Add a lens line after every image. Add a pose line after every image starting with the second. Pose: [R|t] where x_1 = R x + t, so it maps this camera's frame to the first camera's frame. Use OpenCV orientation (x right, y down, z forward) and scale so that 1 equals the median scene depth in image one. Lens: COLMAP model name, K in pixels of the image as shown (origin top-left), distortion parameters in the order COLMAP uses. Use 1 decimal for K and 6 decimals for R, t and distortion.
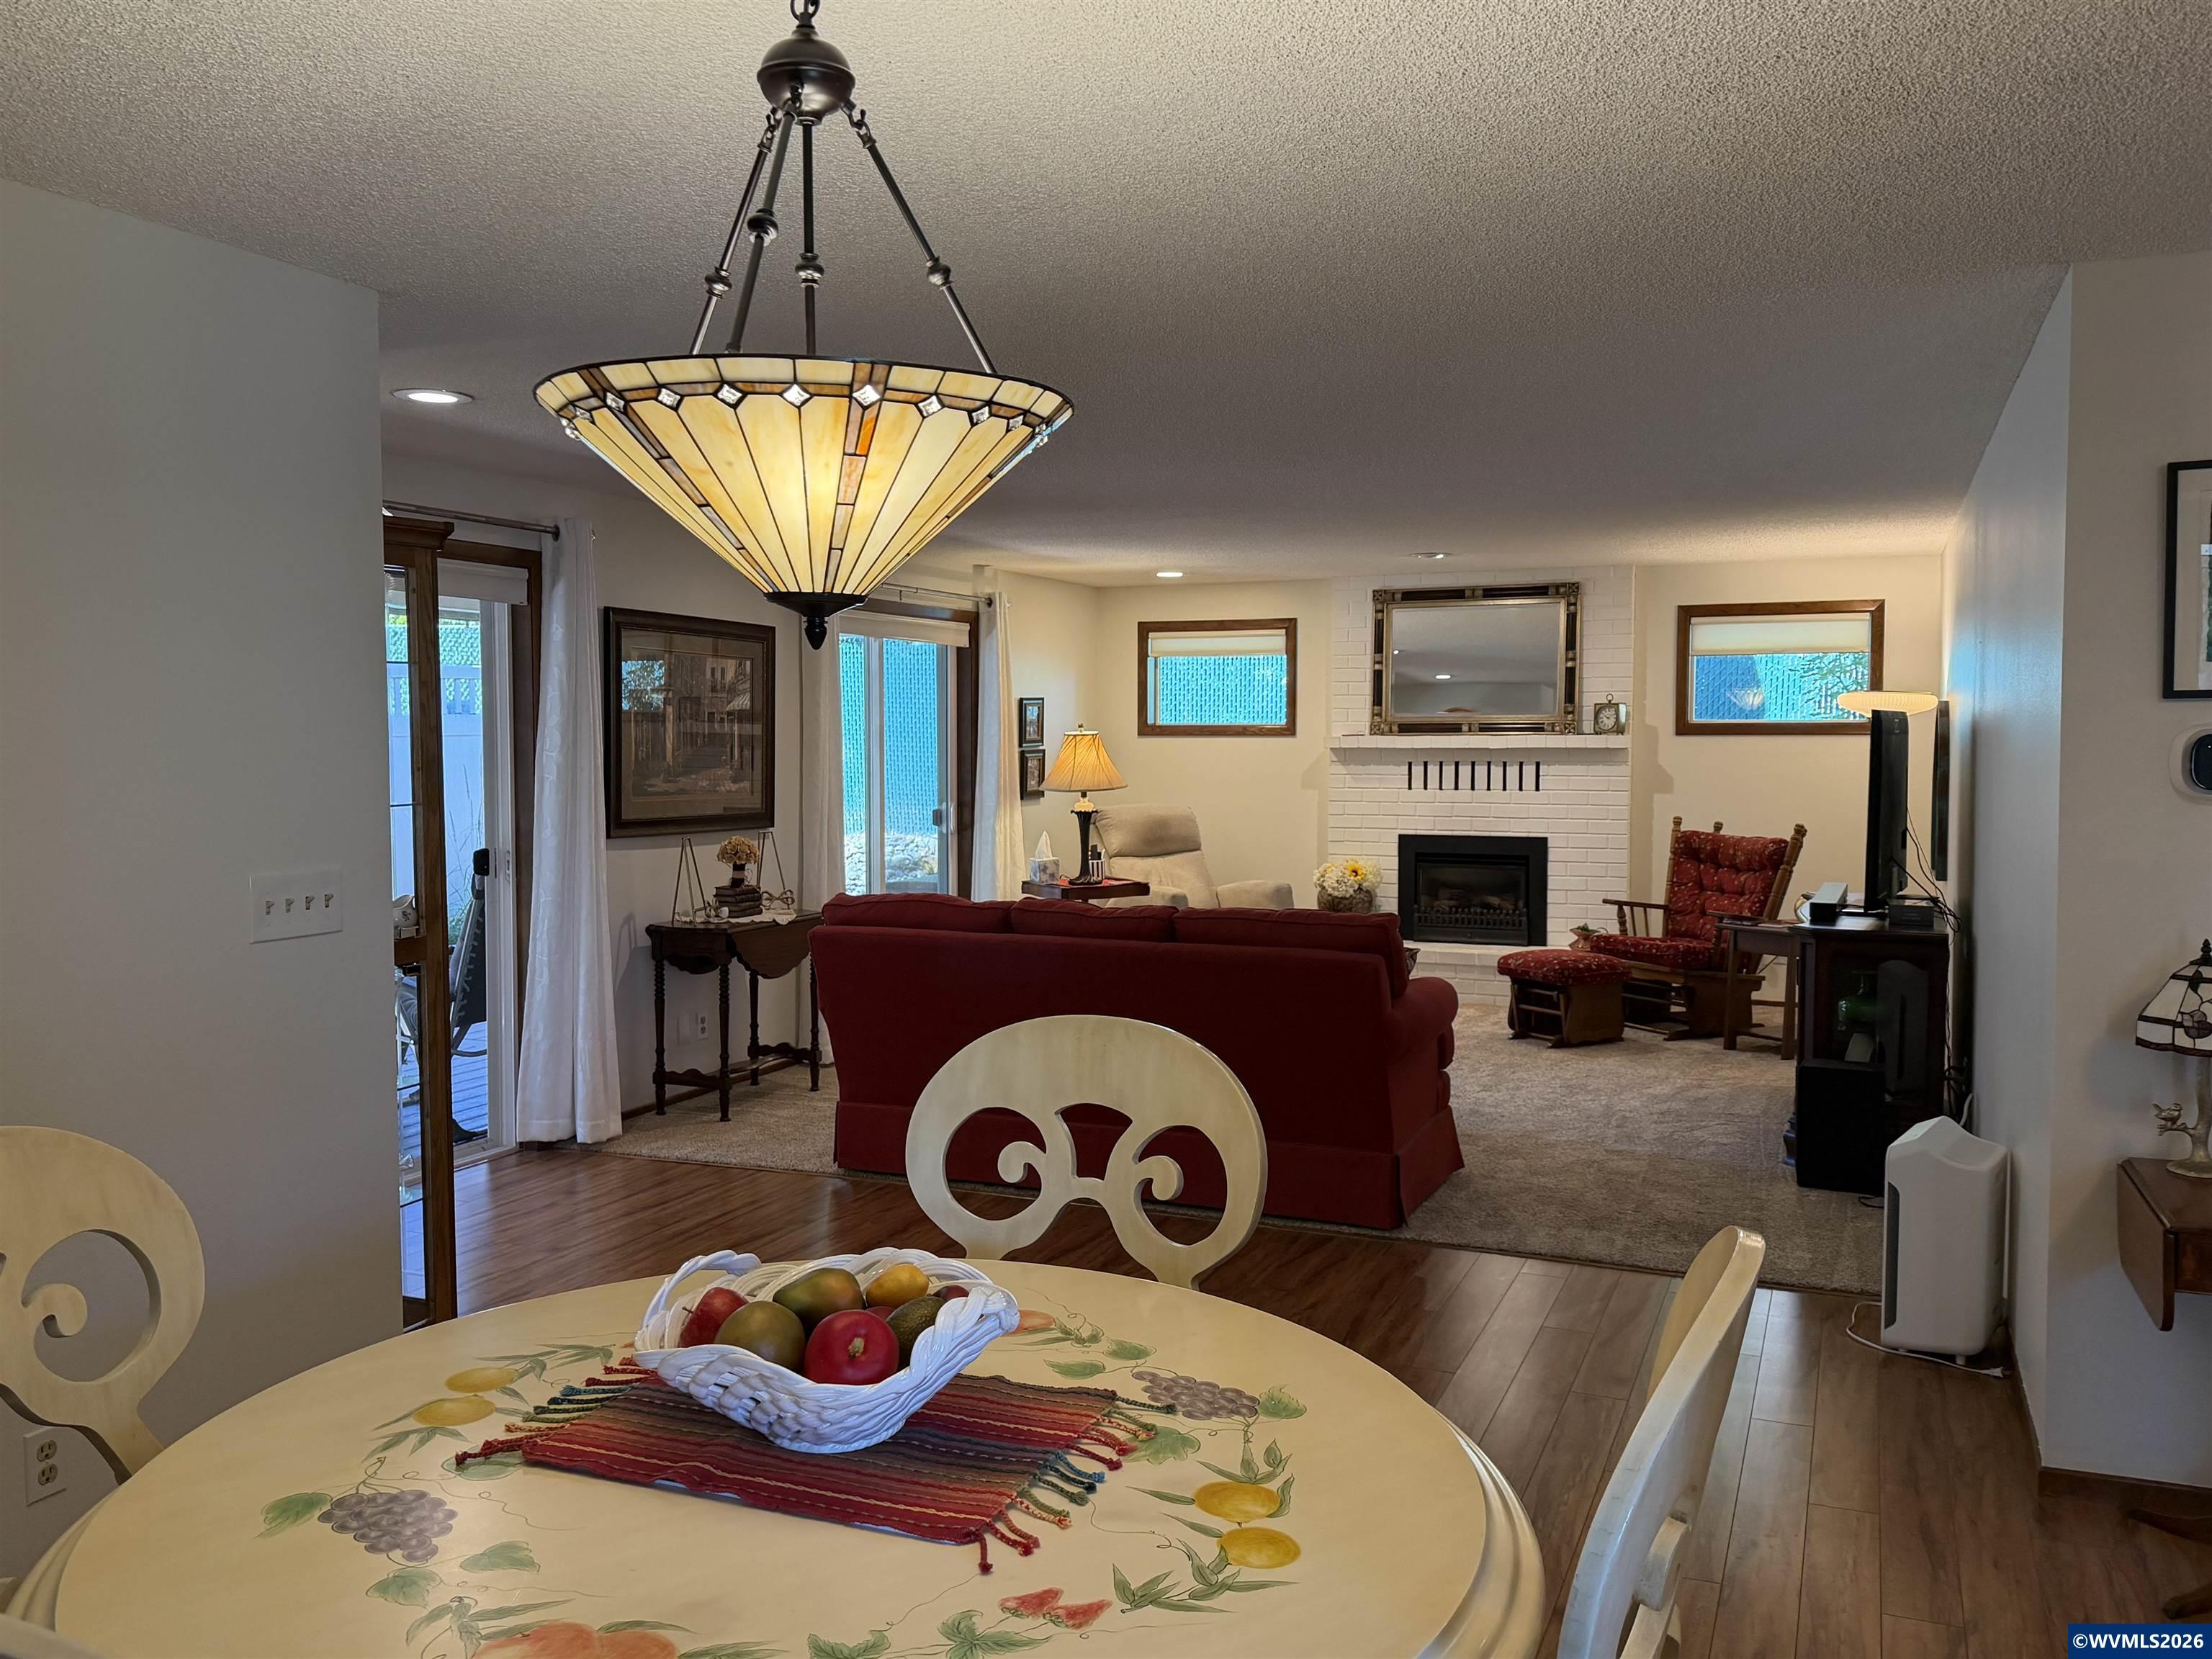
lens RADIAL K [[1757.5, 0, 1090.0], [0, 1757.5, 830.1], [0, 0, 1]] dist [0.099398, -0.135928]
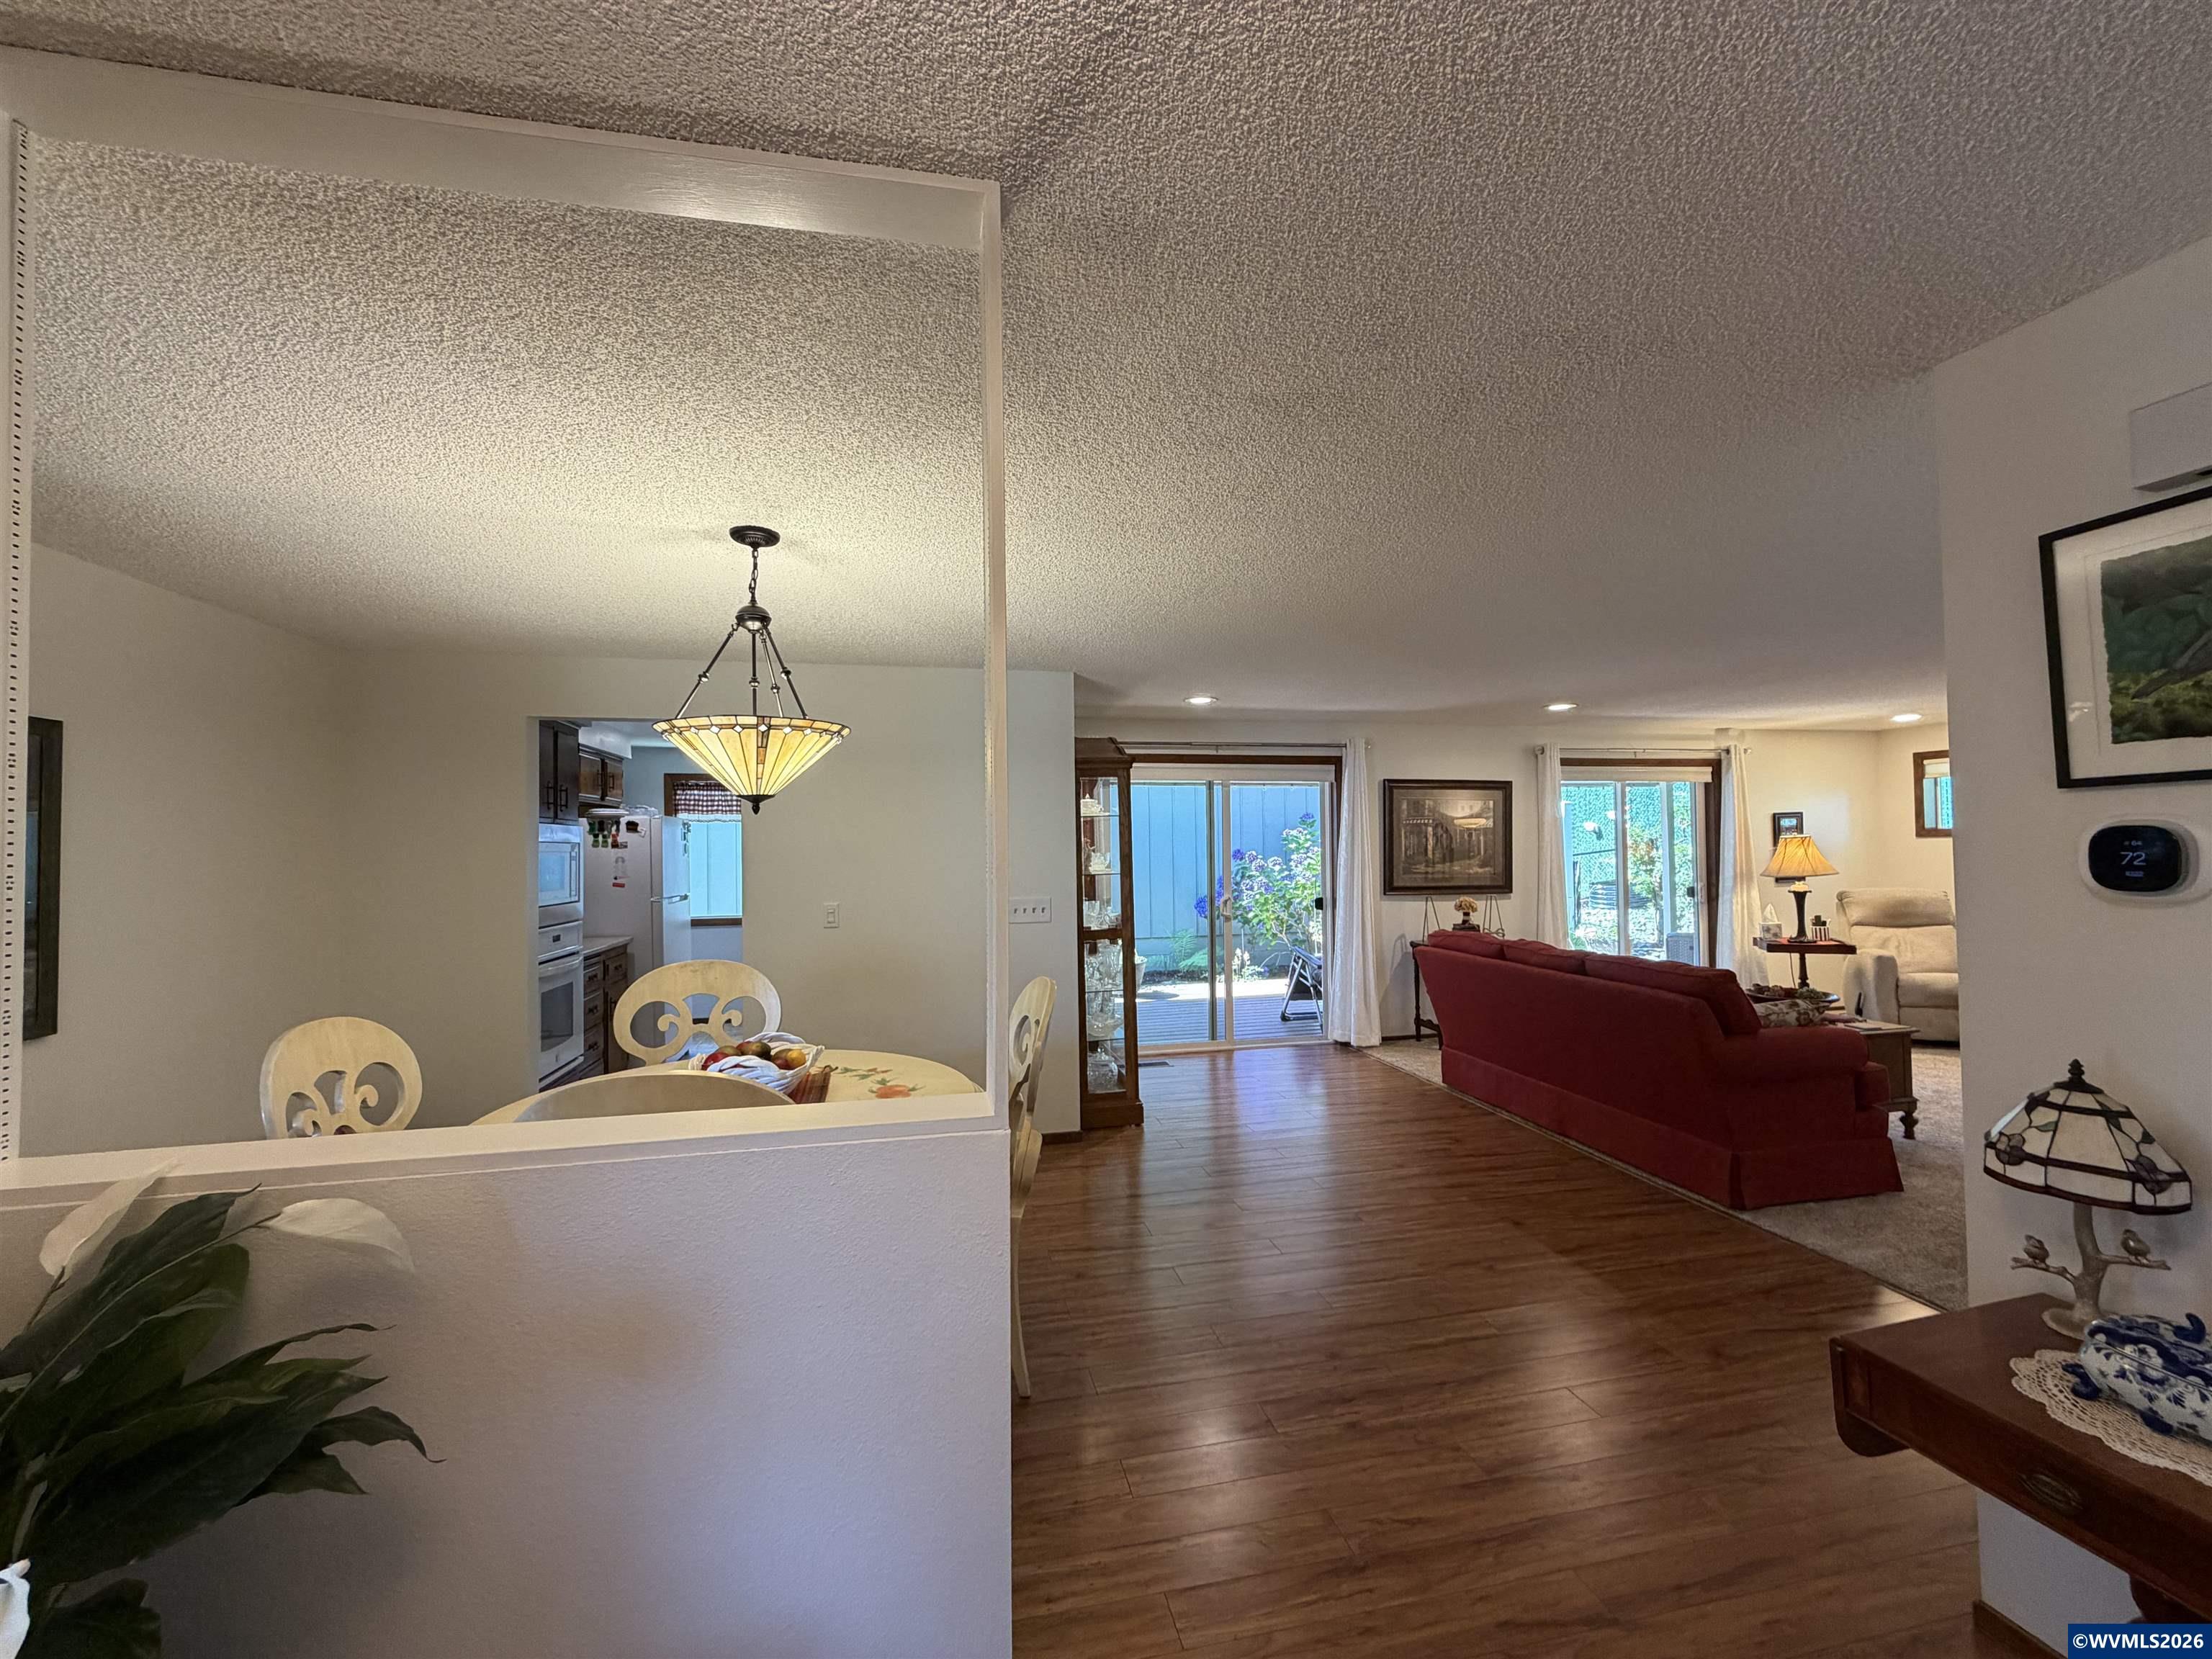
lens RADIAL K [[872.5, 0, 1103.7], [0, 872.5, 830.5], [0, 0, 1]] dist [0.000646, 0.001381]
pose [[0.578563, -0.023506, -0.815299, 0.275694], [-0.032283, 0.998141, -0.051687, -0.005388], [0.814999, 0.056224, 0.576729, 0.139705]]
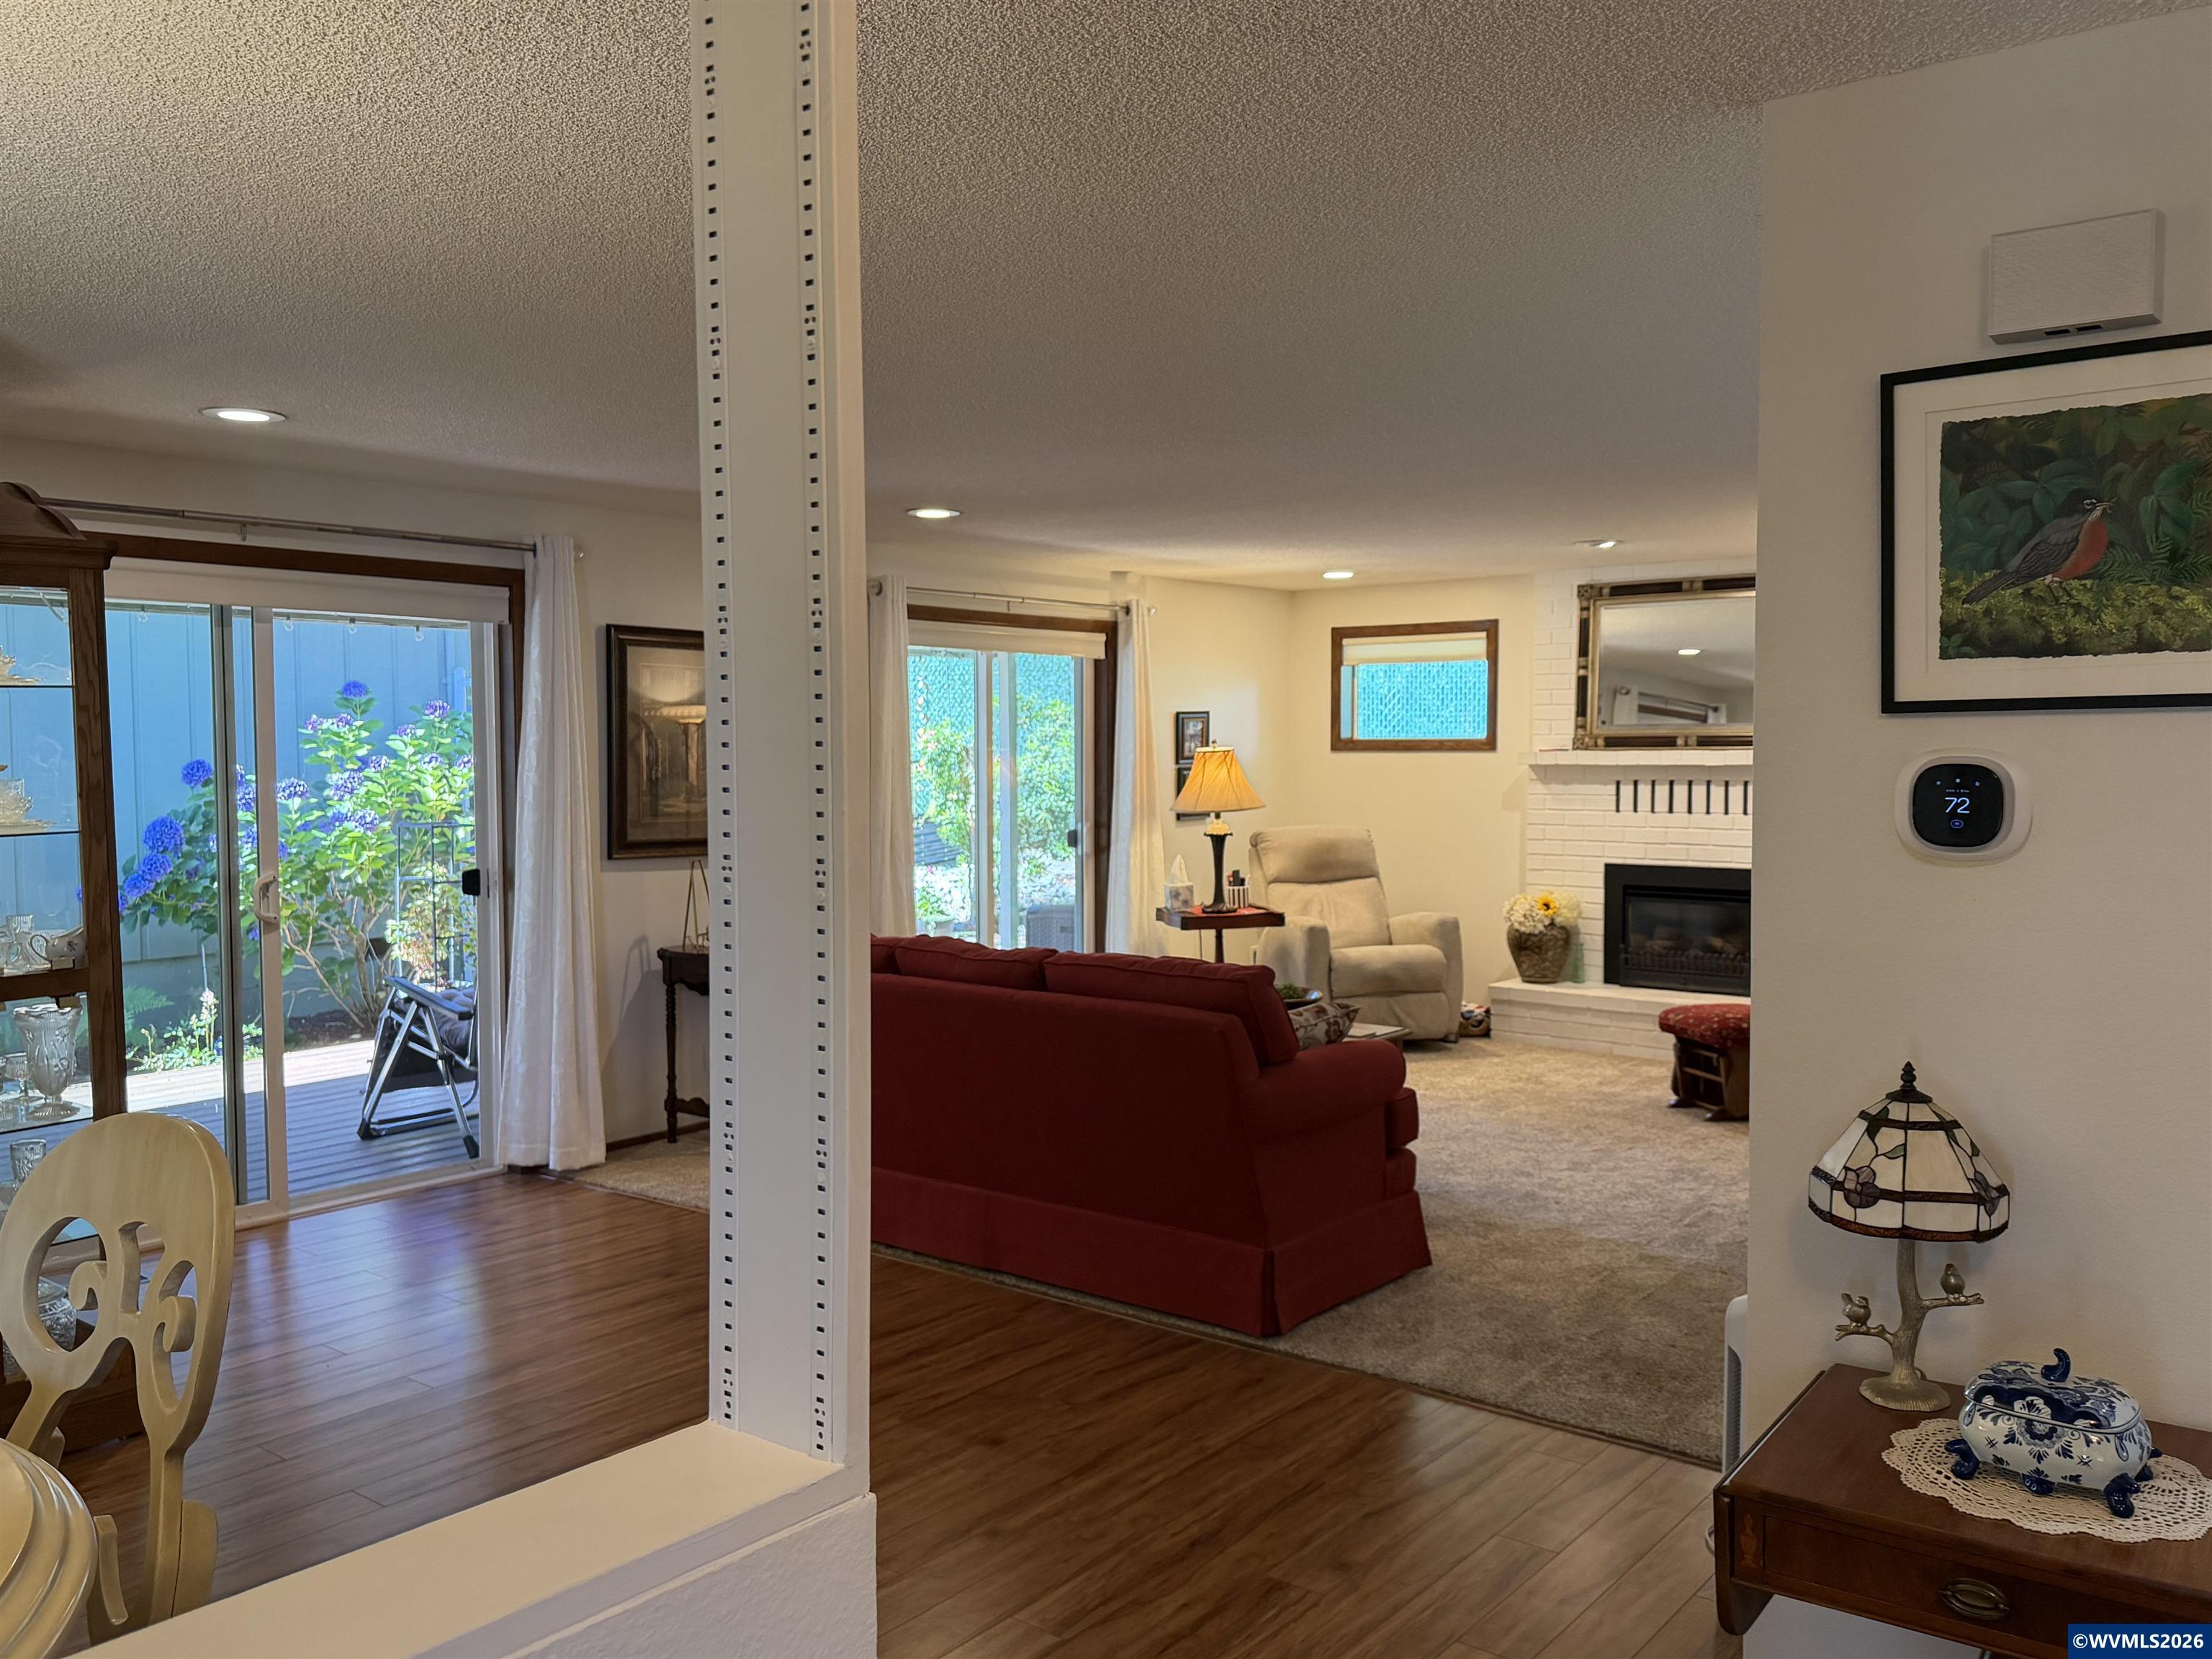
lens RADIAL K [[1757.5, 0, 1090.4], [0, 1757.5, 843.2], [0, 0, 1]] dist [0.099398, -0.135928]
pose [[0.964021, 0.012255, -0.265543, 0.196542], [-0.011868, 0.999925, 0.003060, -0.008603], [0.265561, 0.000202, 0.964094, 0.098482]]
